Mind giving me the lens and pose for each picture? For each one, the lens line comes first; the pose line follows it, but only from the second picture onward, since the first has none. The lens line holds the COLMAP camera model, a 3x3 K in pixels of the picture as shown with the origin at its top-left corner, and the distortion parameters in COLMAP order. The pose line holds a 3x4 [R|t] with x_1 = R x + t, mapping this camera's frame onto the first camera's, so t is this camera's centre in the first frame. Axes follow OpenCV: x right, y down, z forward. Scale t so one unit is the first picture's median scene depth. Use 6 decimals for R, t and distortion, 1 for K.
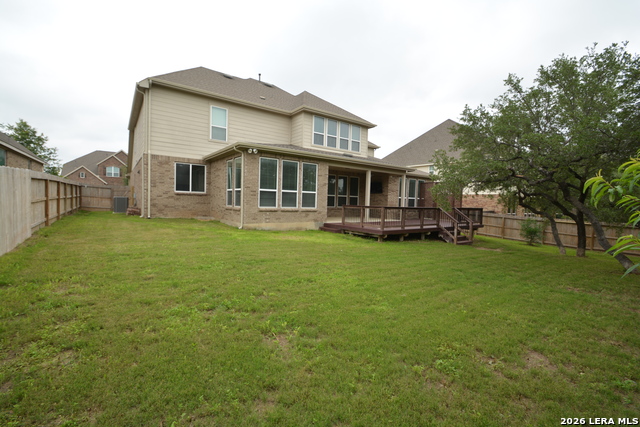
lens RADIAL K [[280.4, 0, 316.6], [0, 280.4, 211.5], [0, 0, 1]] dist [0.015396, -0.016167]
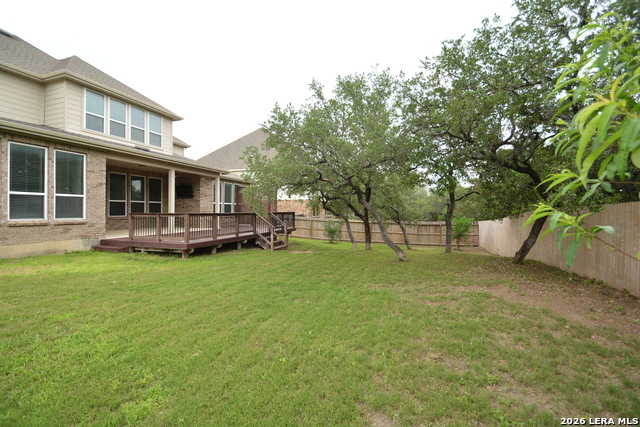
lens RADIAL K [[280.4, 0, 316.6], [0, 280.4, 211.5], [0, 0, 1]] dist [0.015396, -0.016167]
pose [[0.816146, -0.027301, 0.577201, 0.065511], [0.040926, 0.999106, -0.010611, 0.000570], [-0.576395, 0.032283, 0.816533, 0.121833]]
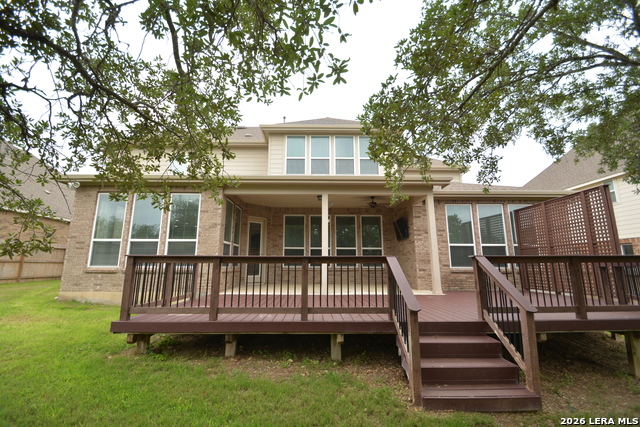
lens RADIAL K [[274.5, 0, 320.0], [0, 274.5, 213.5], [0, 0, 1]] dist [0.015115, 0.000025]
pose [[0.808198, -0.131979, -0.573932, 0.570213], [0.001148, 0.974916, -0.222571, 0.008395], [0.588910, 0.179222, 0.788076, 0.701420]]
